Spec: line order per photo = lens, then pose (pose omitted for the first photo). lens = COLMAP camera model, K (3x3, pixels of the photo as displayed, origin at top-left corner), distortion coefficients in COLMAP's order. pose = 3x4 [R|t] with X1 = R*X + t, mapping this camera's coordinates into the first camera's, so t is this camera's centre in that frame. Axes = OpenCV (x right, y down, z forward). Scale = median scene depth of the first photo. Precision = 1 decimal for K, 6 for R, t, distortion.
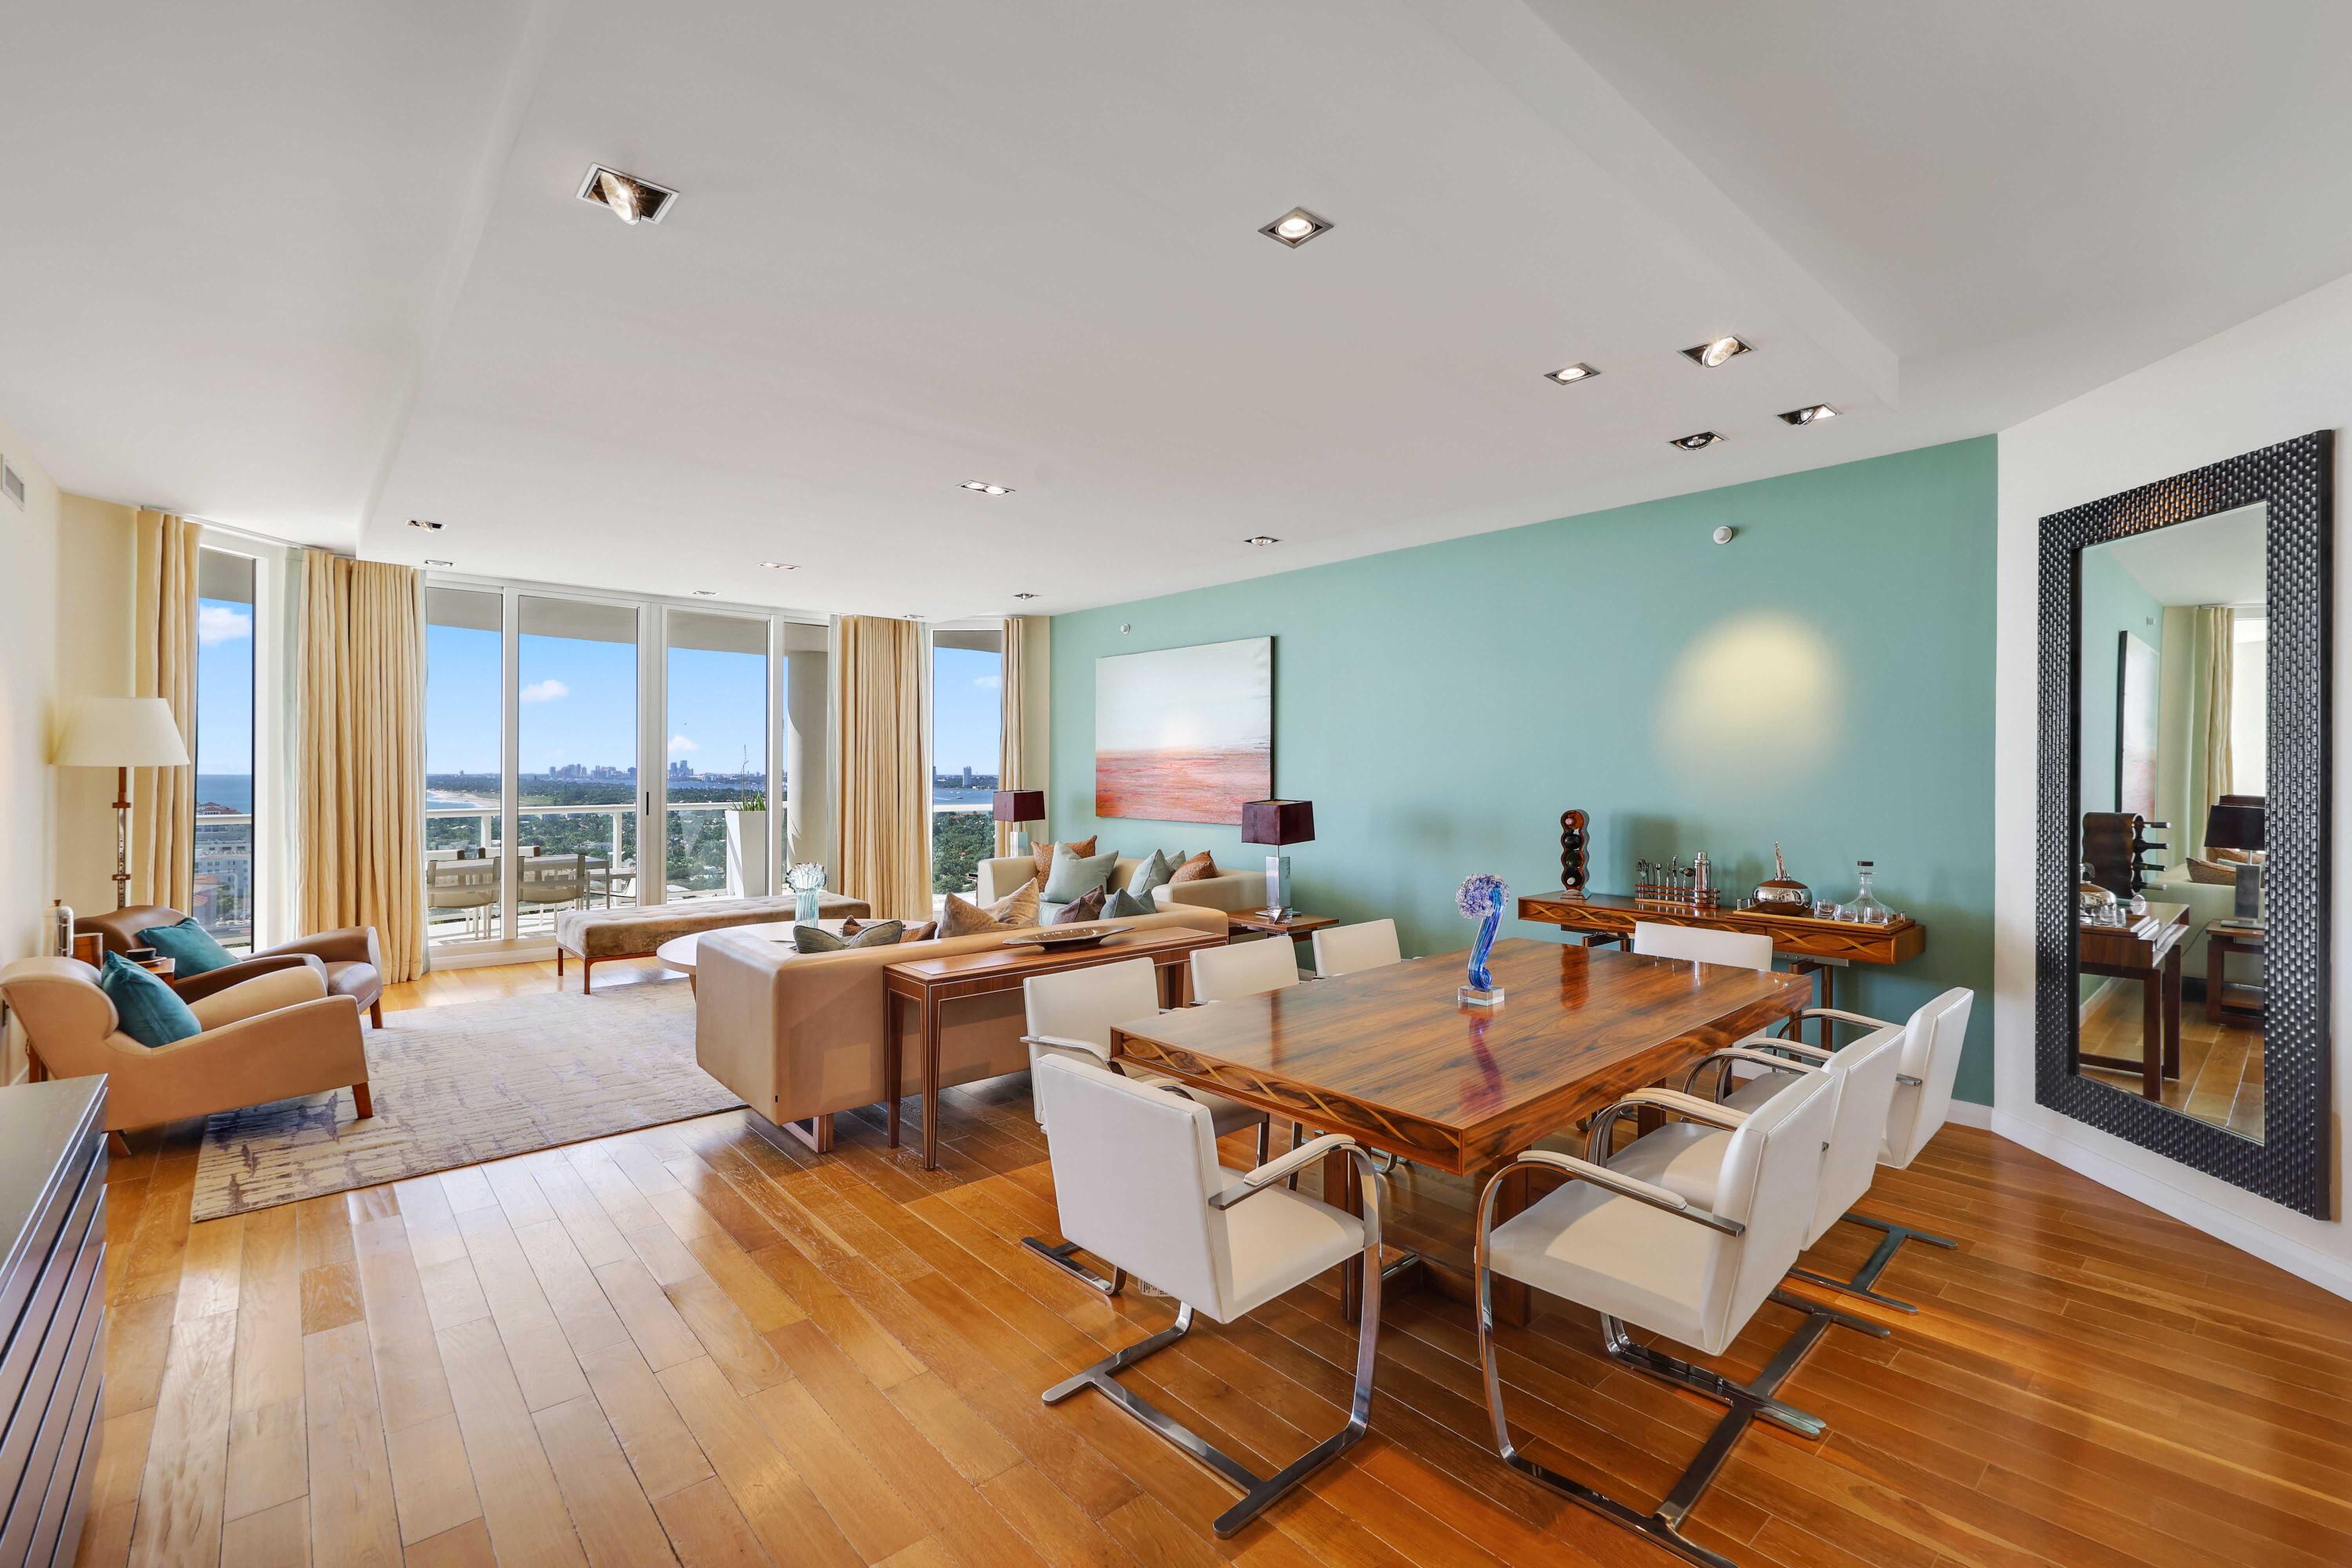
lens RADIAL K [[1003.1, 0, 1174.7], [0, 1003.1, 769.8], [0, 0, 1]] dist [-0.002255, 0.000664]
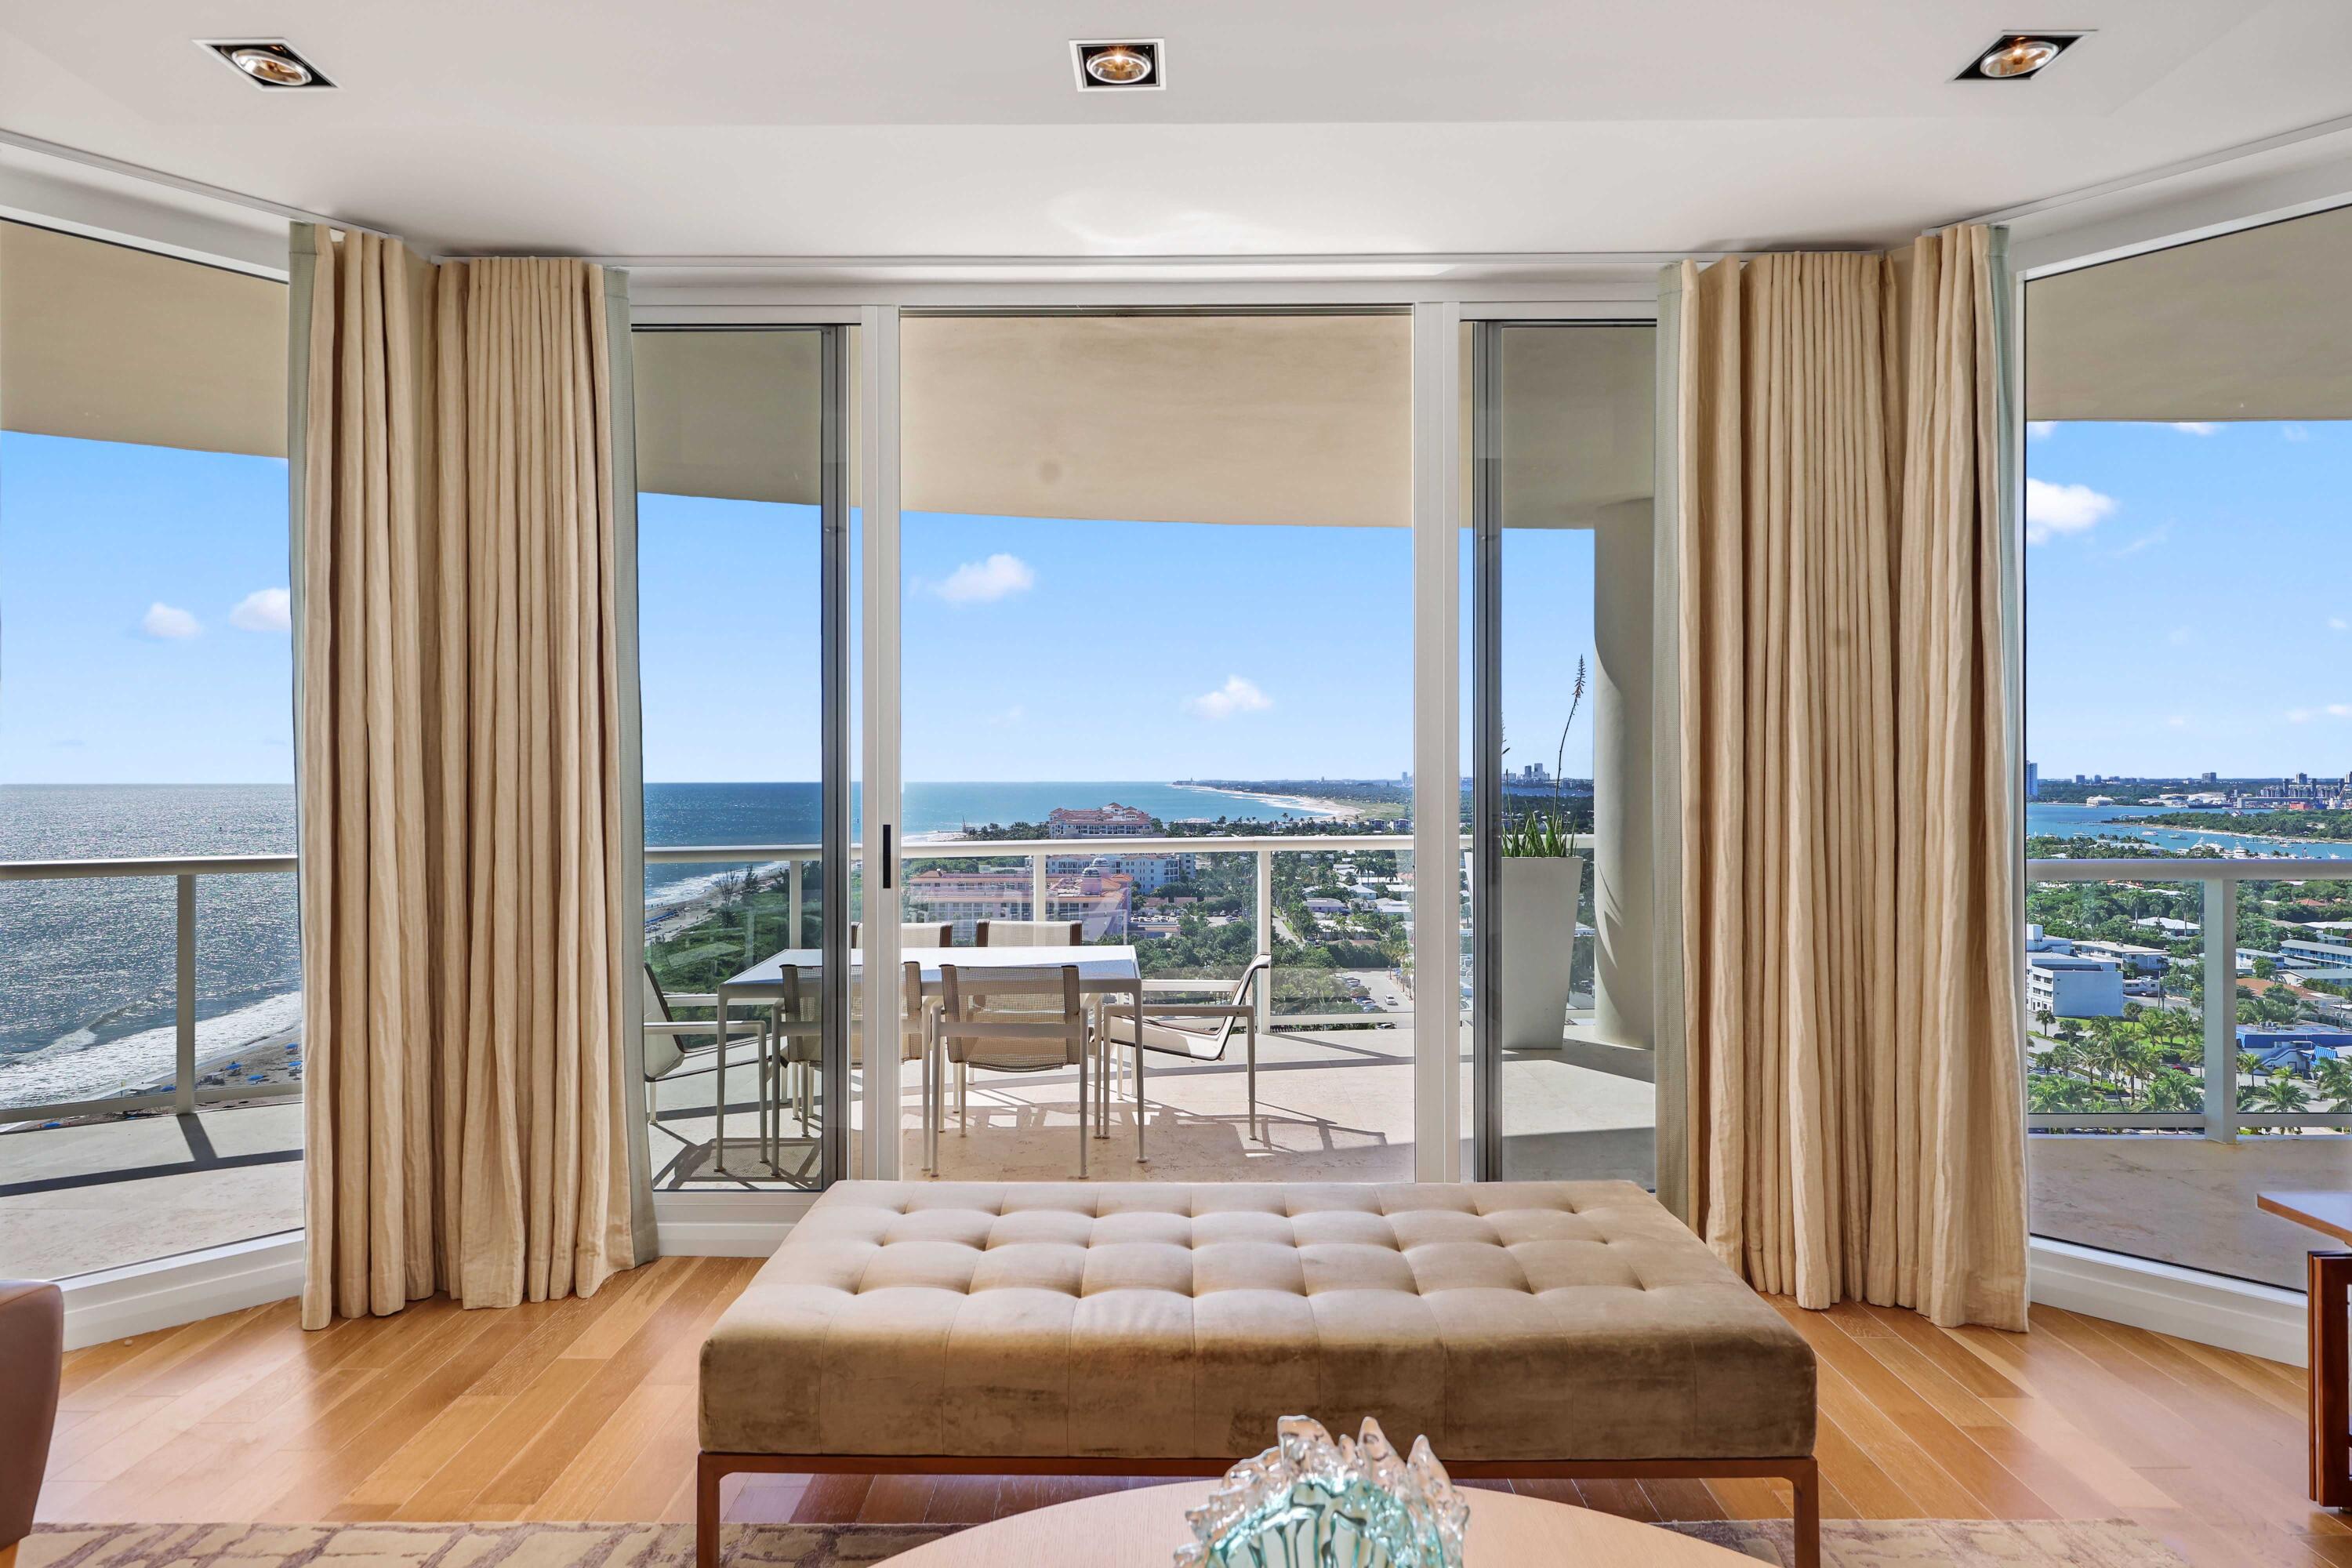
lens RADIAL K [[1268.6, 0, 1177.8], [0, 1268.6, 777.3], [0, 0, 1]] dist [0.006233, -0.001082]
pose [[0.743772, -0.003491, -0.668424, -0.232689], [0.005629, 0.999984, 0.001041, 0.004997], [0.668409, -0.004537, 0.743780, 0.738495]]
